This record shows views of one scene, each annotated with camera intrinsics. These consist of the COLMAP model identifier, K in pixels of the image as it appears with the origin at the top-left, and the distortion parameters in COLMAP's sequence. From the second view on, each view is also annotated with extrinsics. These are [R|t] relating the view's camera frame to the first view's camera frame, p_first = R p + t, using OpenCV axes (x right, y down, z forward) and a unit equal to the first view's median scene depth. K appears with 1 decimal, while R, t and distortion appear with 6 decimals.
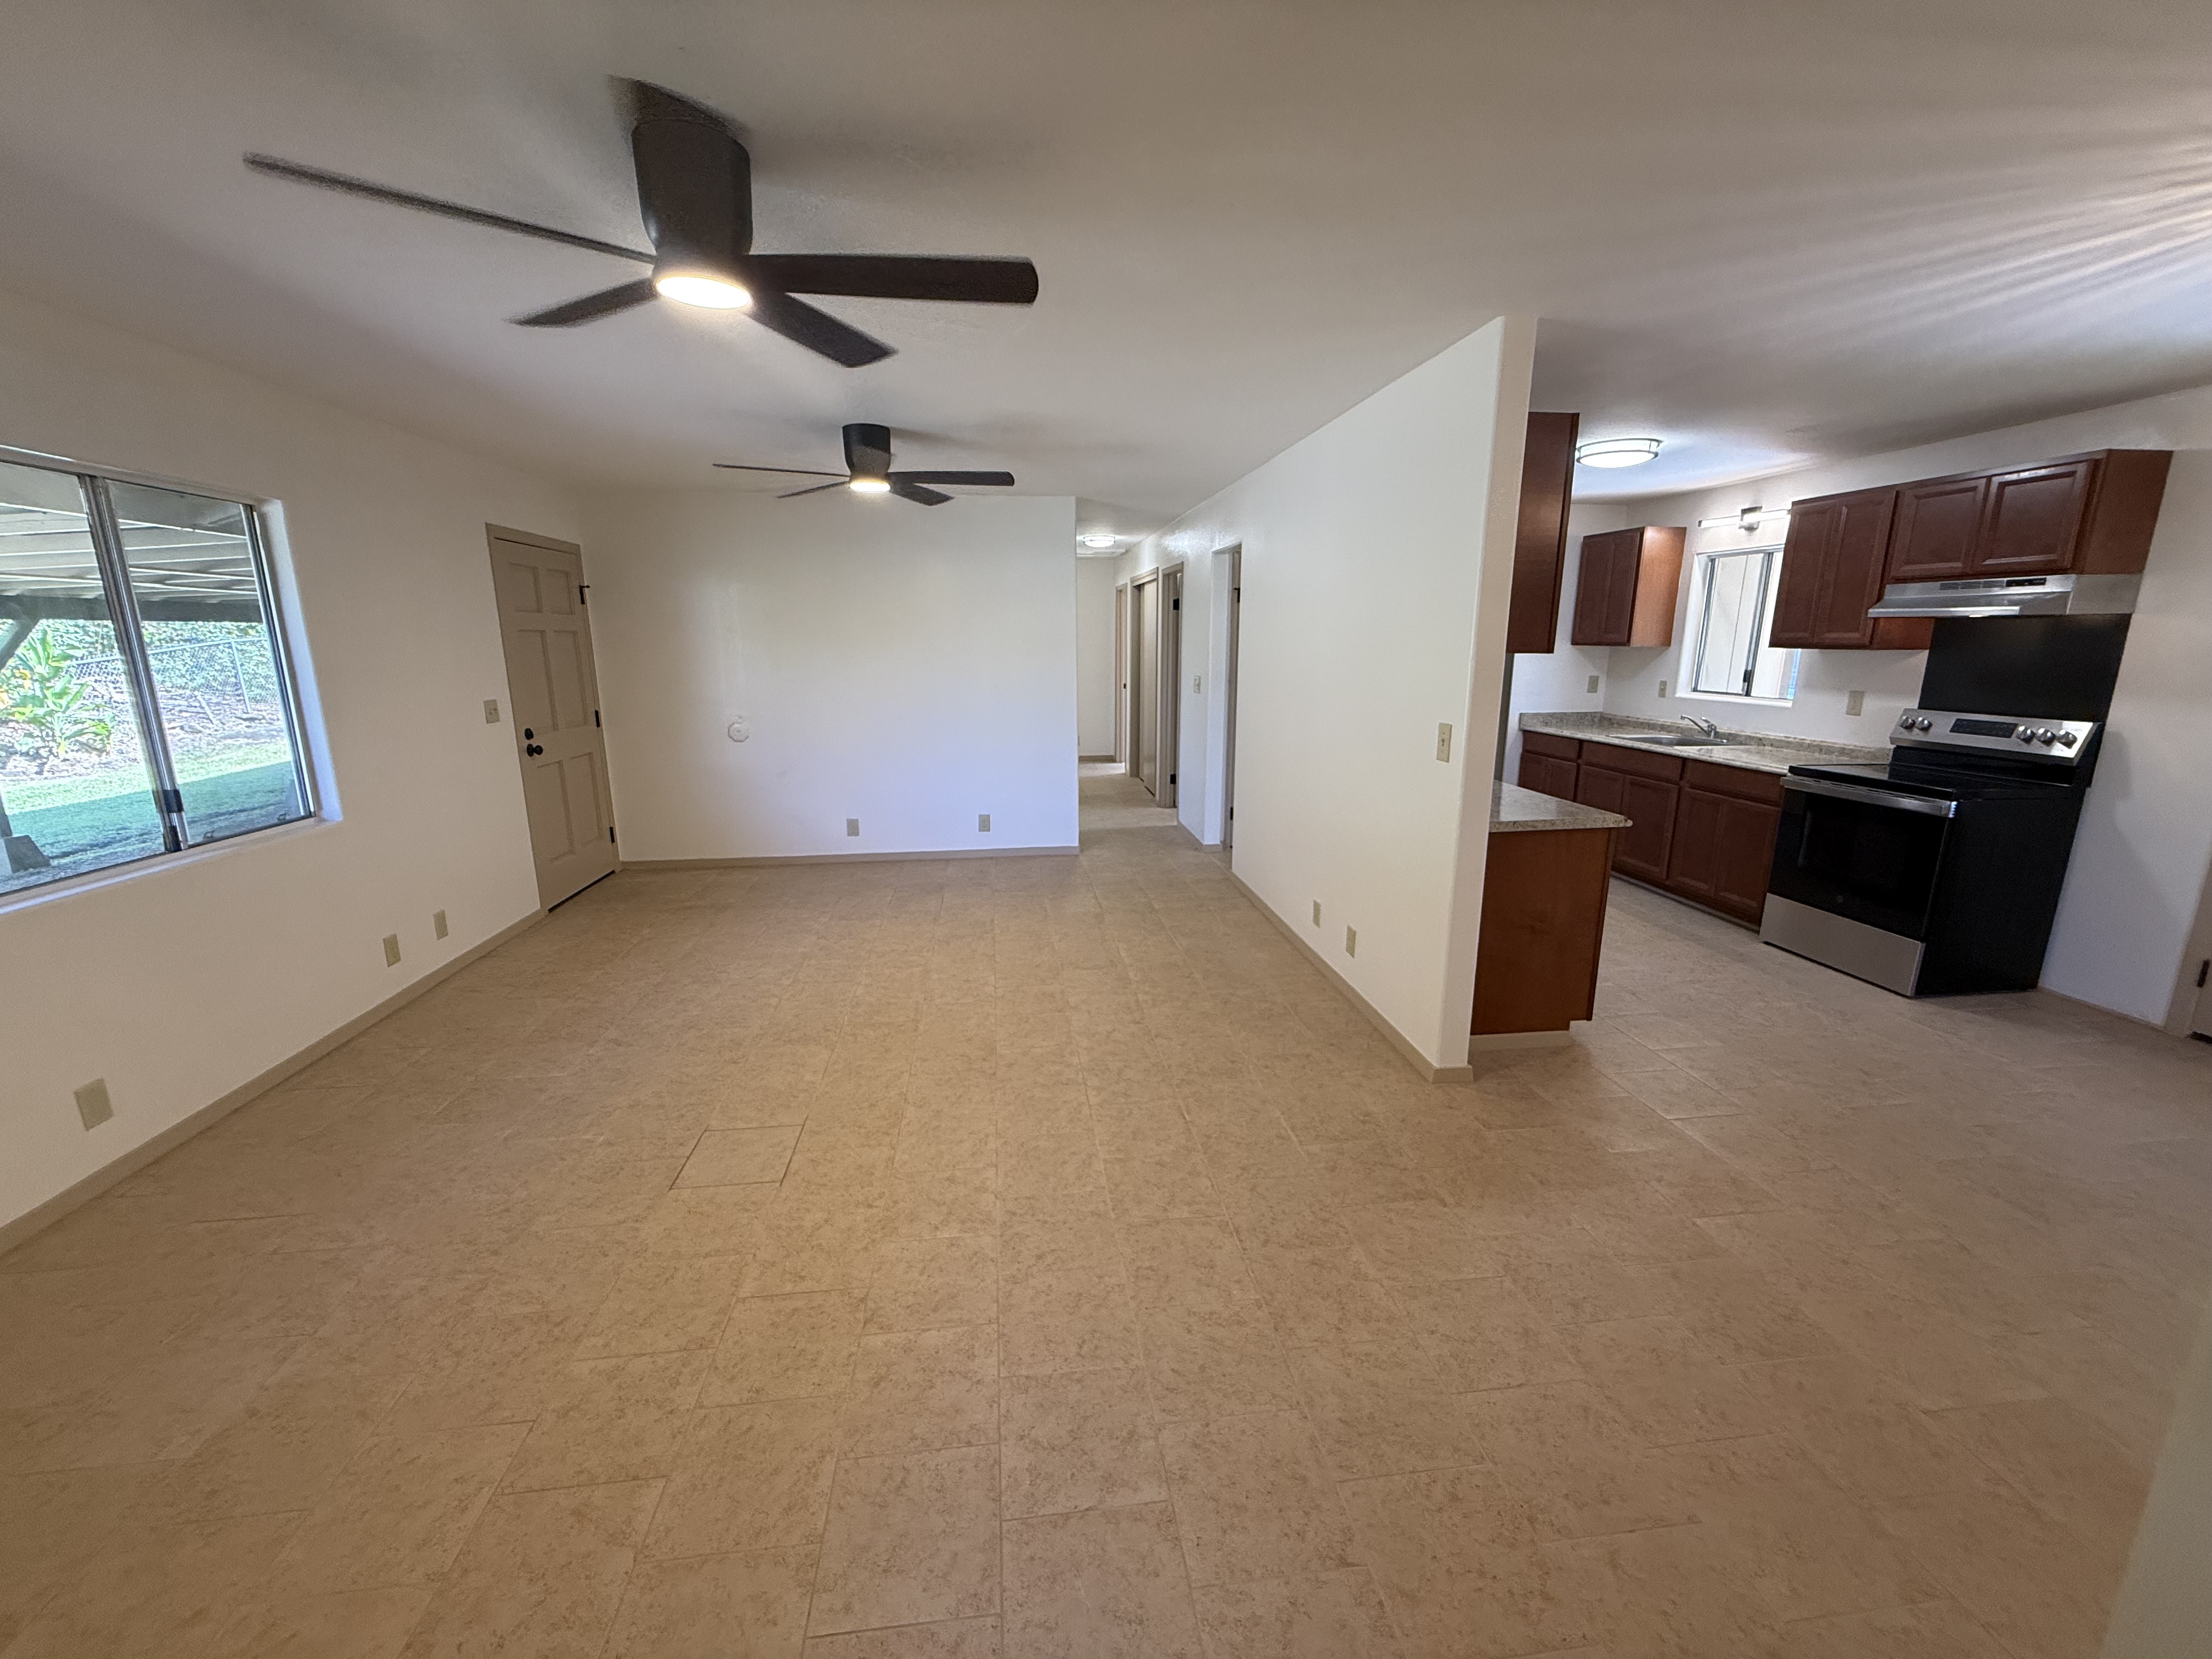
lens RADIAL K [[881.8, 0, 1102.5], [0, 881.8, 828.8], [0, 0, 1]] dist [-0.000962, -0.001267]
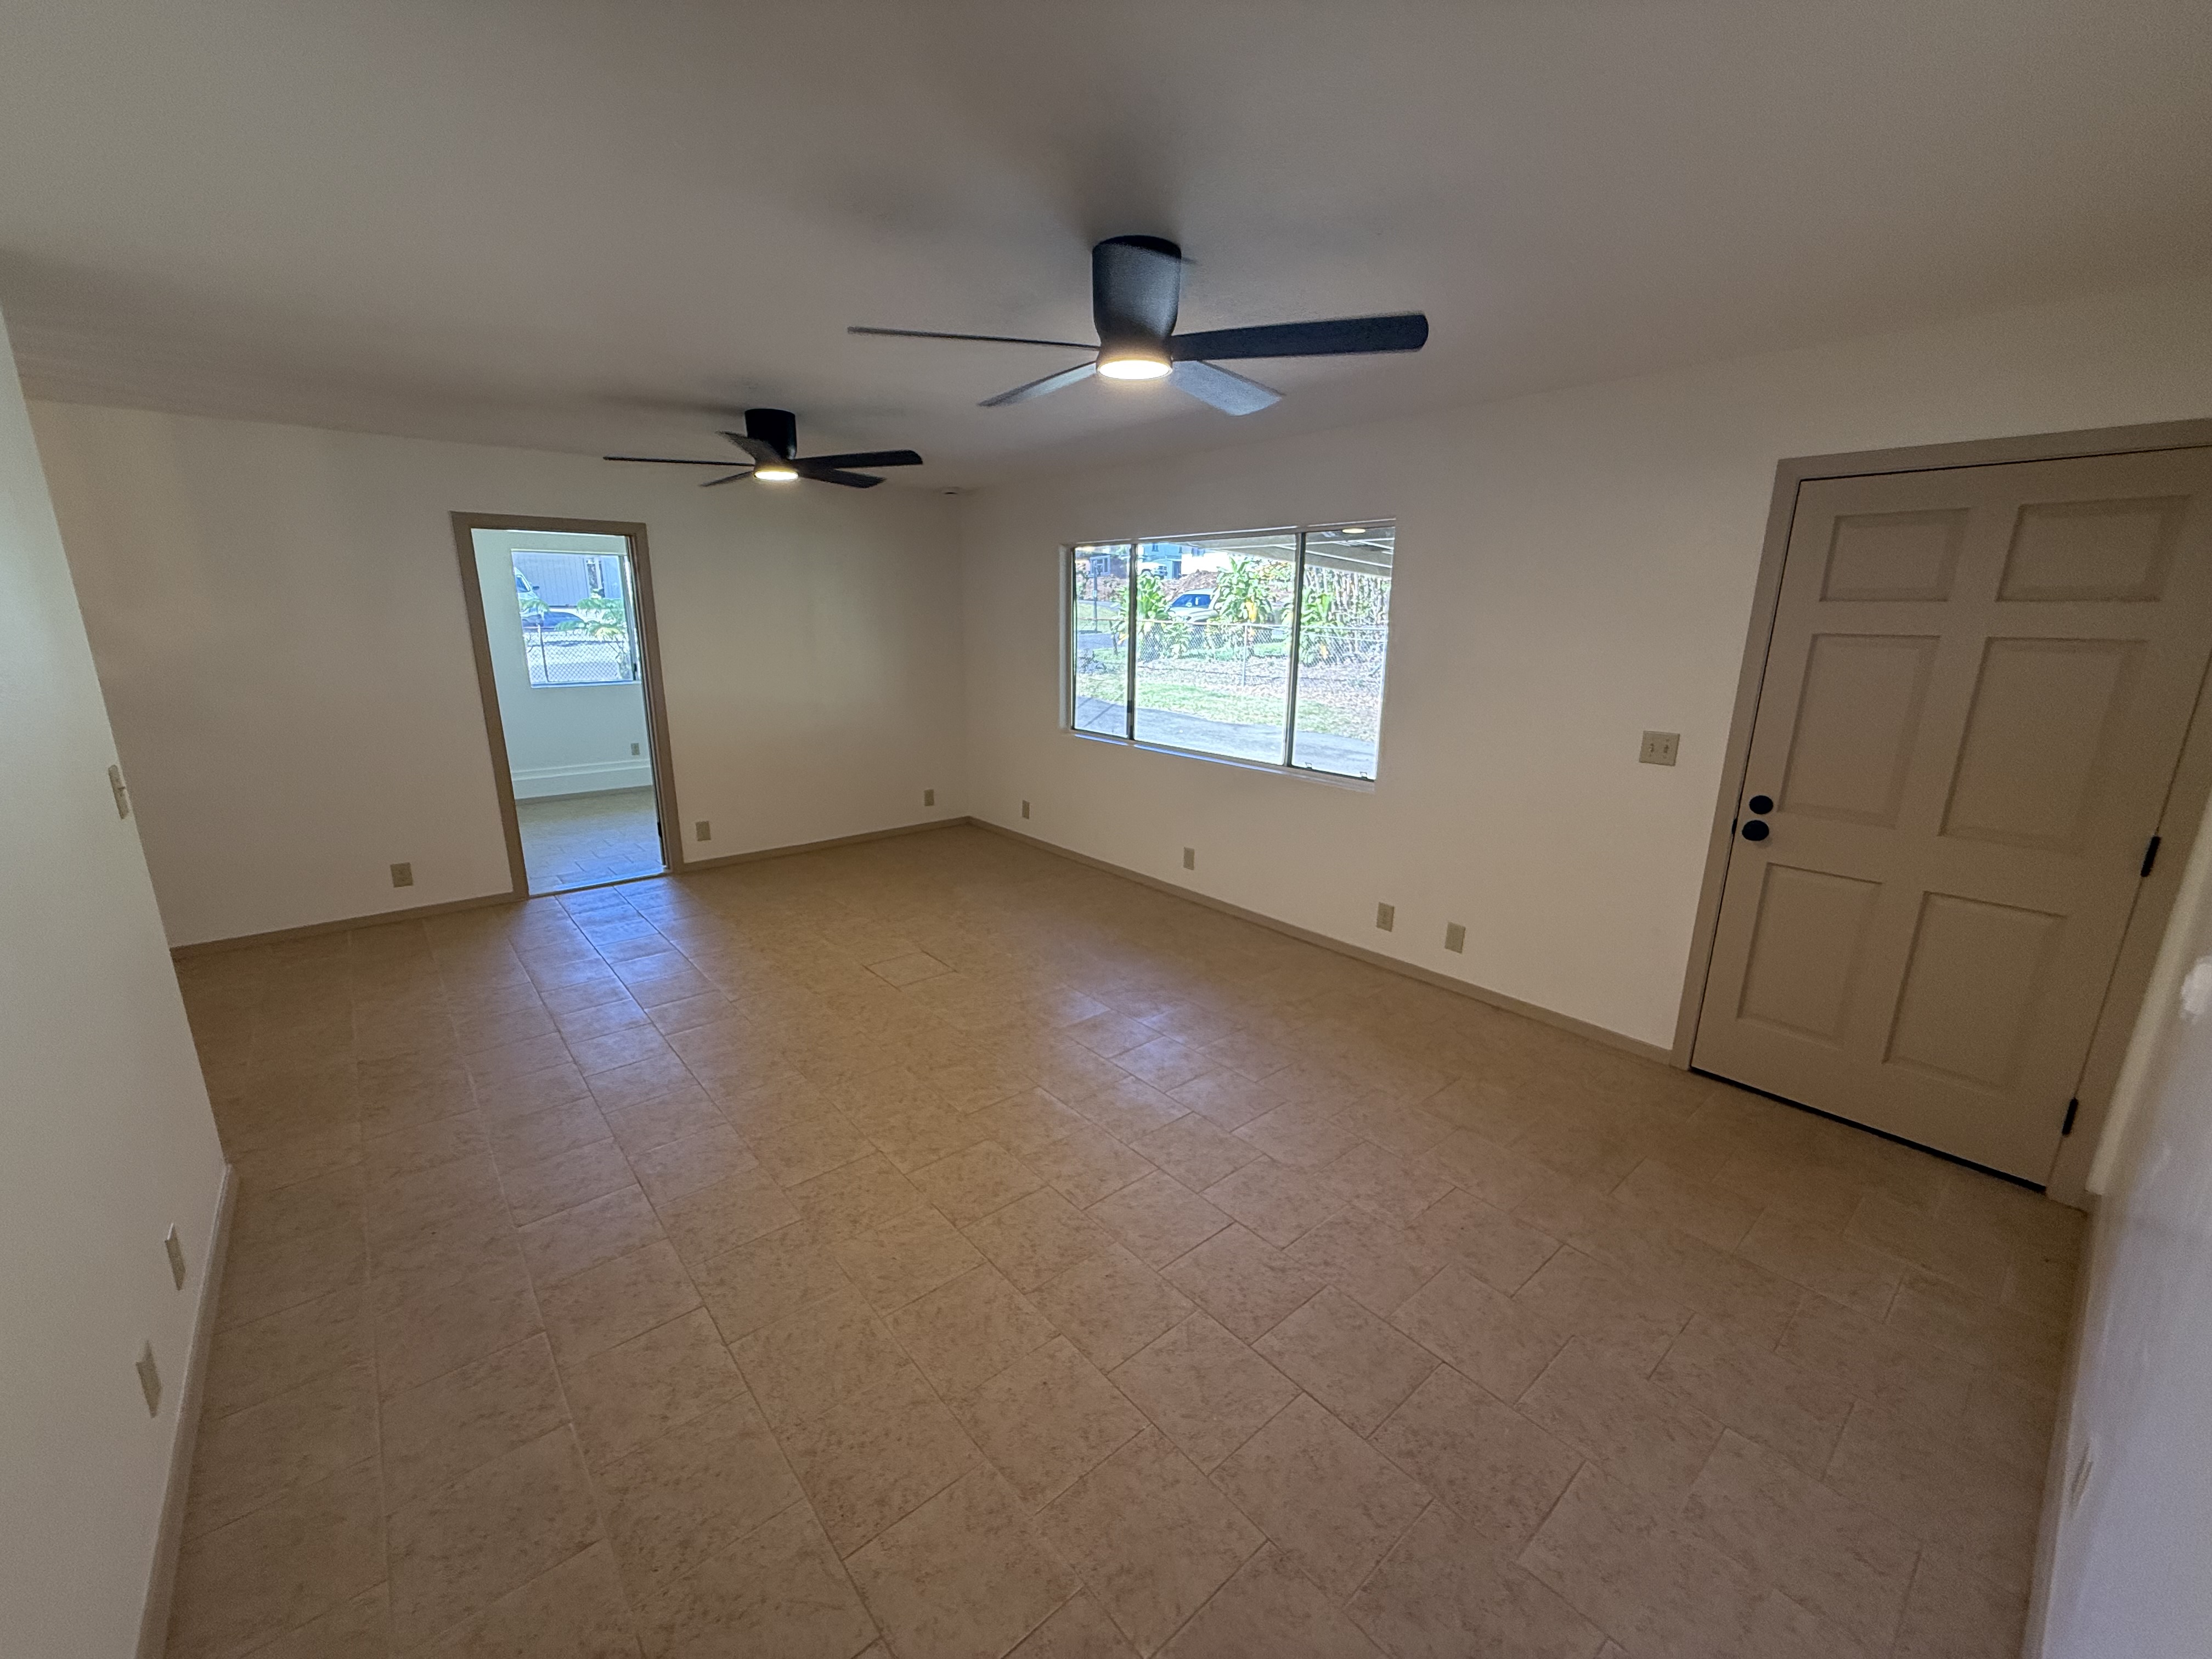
lens RADIAL K [[881.8, 0, 1110.1], [0, 881.8, 845.2], [0, 0, 1]] dist [-0.000962, -0.001267]
pose [[-0.833191, 0.138565, -0.535343, 0.068279], [-0.121251, 0.898761, 0.421340, -0.361800], [0.539528, 0.415967, -0.732038, 1.543224]]
